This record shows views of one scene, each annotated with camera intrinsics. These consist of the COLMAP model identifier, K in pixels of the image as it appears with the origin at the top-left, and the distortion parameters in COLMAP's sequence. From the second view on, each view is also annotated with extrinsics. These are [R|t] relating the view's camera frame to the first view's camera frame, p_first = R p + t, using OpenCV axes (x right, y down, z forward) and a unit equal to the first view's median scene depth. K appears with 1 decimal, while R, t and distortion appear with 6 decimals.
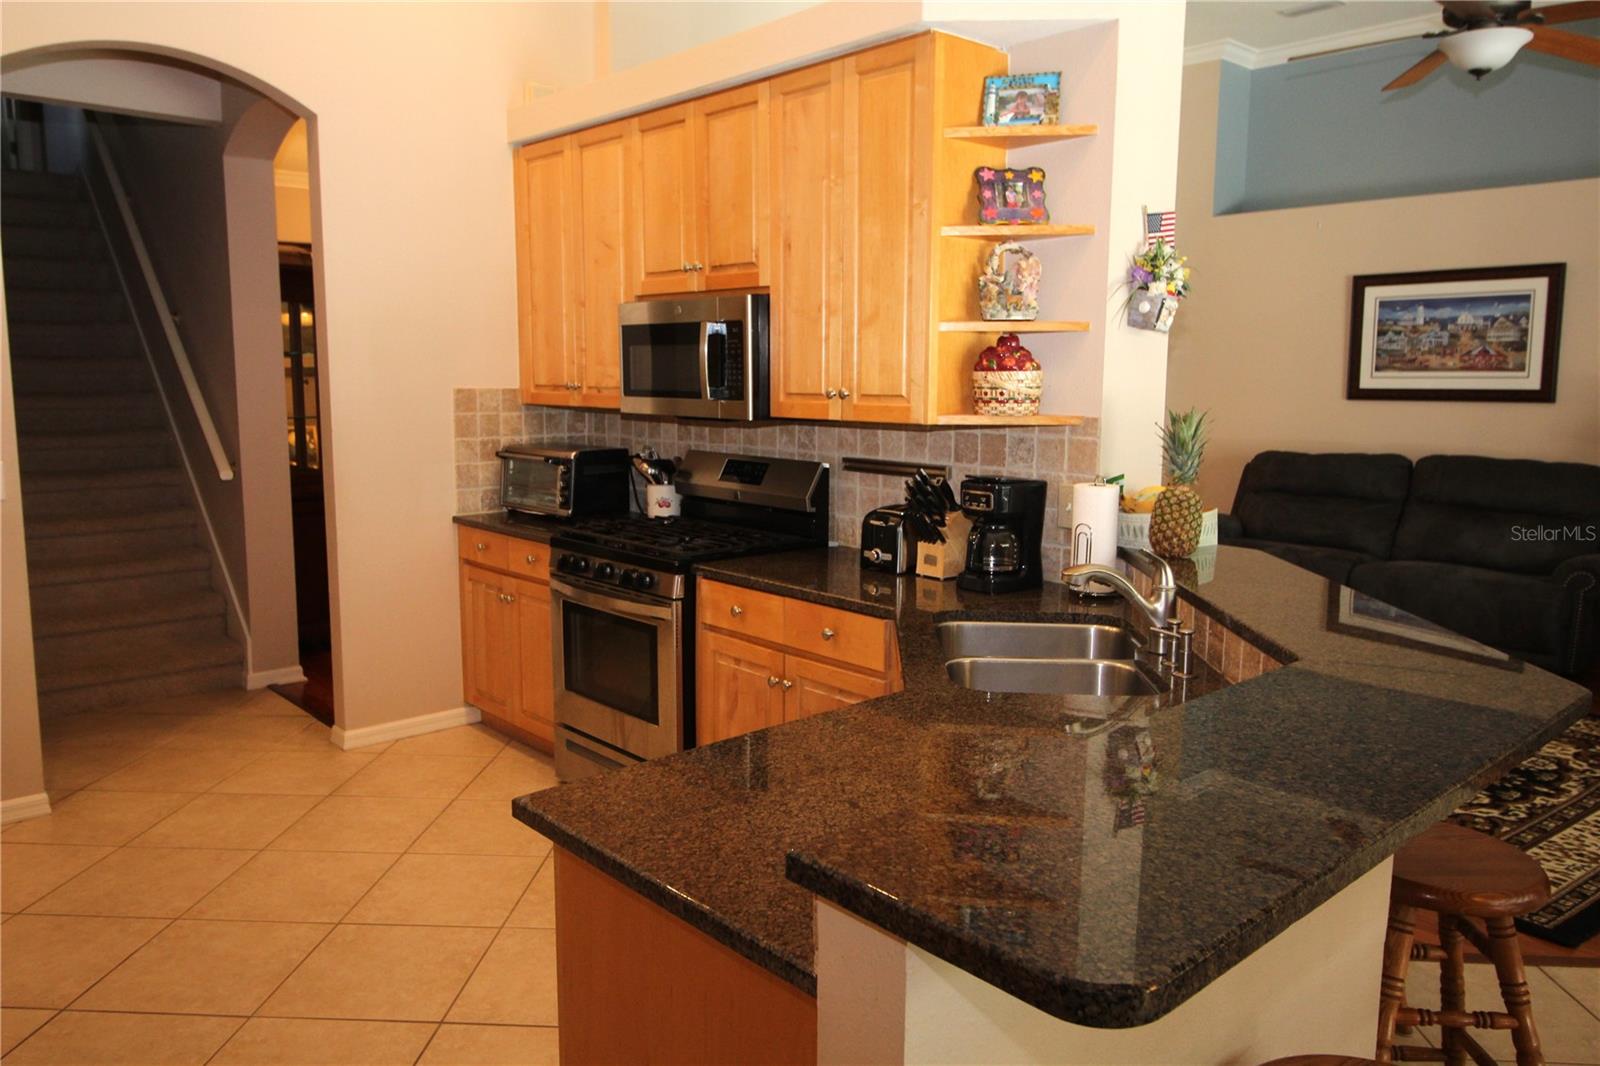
lens RADIAL K [[1138.3, 0, 798.1], [0, 1138.3, 525.4], [0, 0, 1]] dist [0.019994, -0.012266]
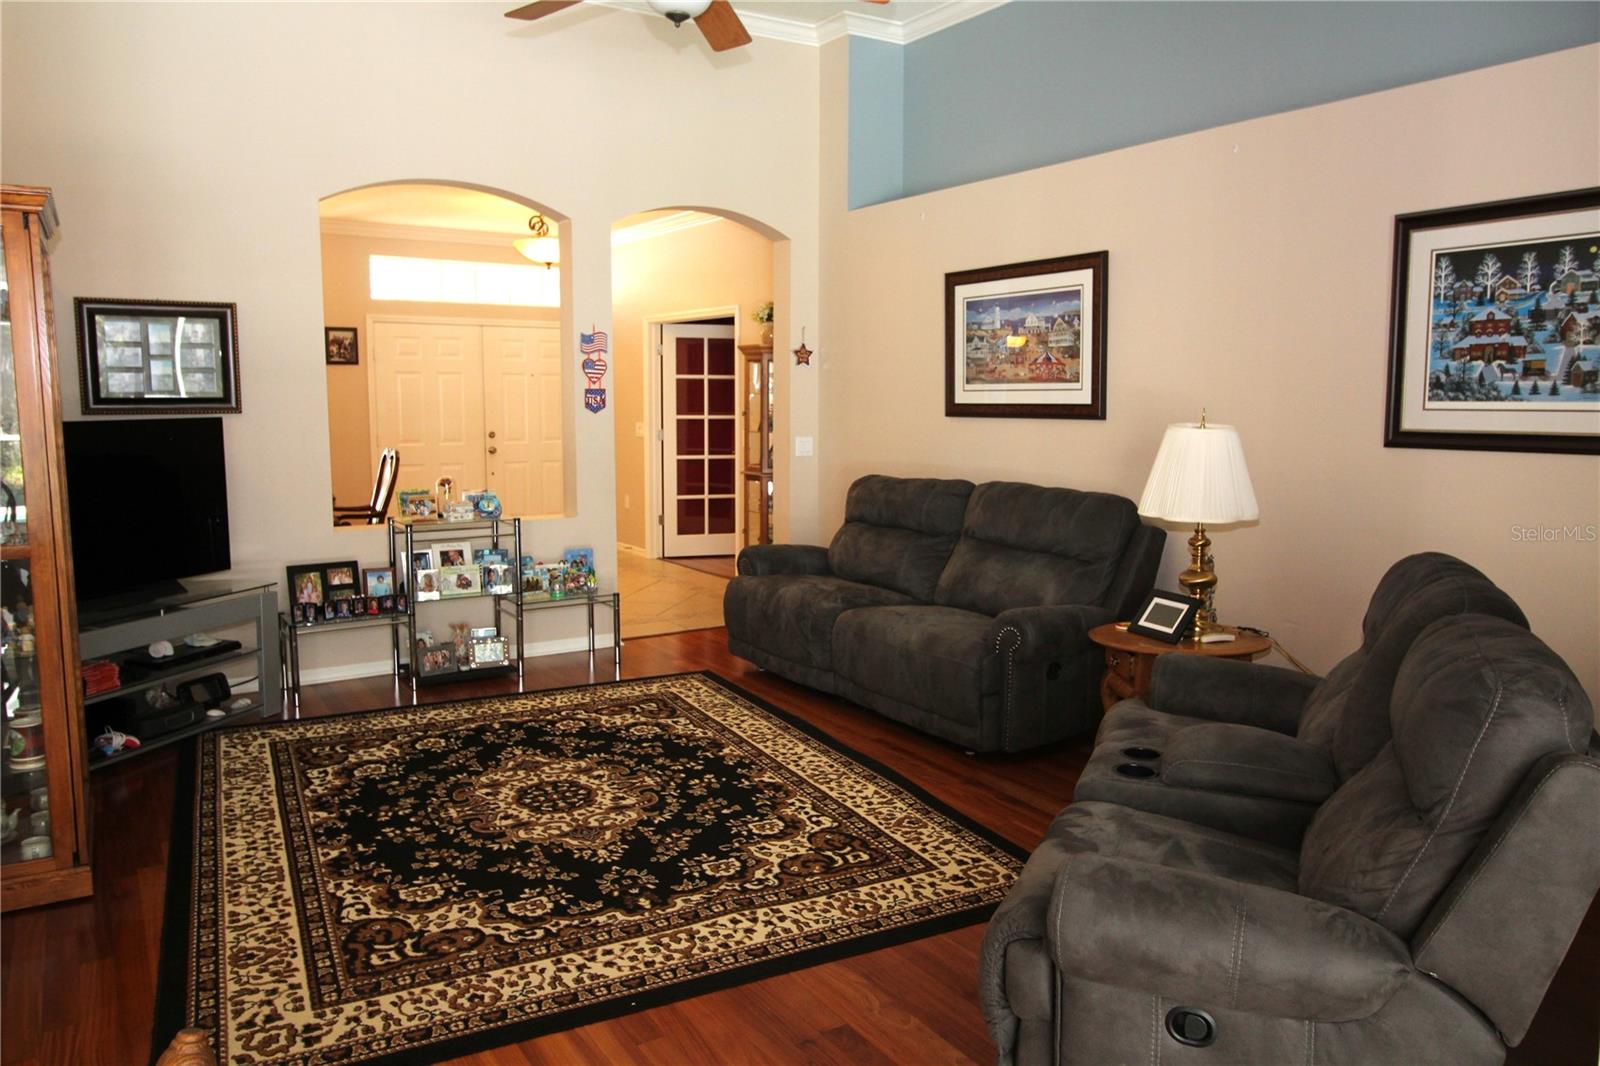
lens RADIAL K [[1138.3, 0, 808.4], [0, 1138.3, 530.7], [0, 0, 1]] dist [0.019994, -0.012266]
pose [[0.983957, 0.015030, -0.177772, 0.572679], [-0.016973, 0.999812, -0.009414, -0.015219], [0.177597, 0.012280, 0.984027, 0.147340]]
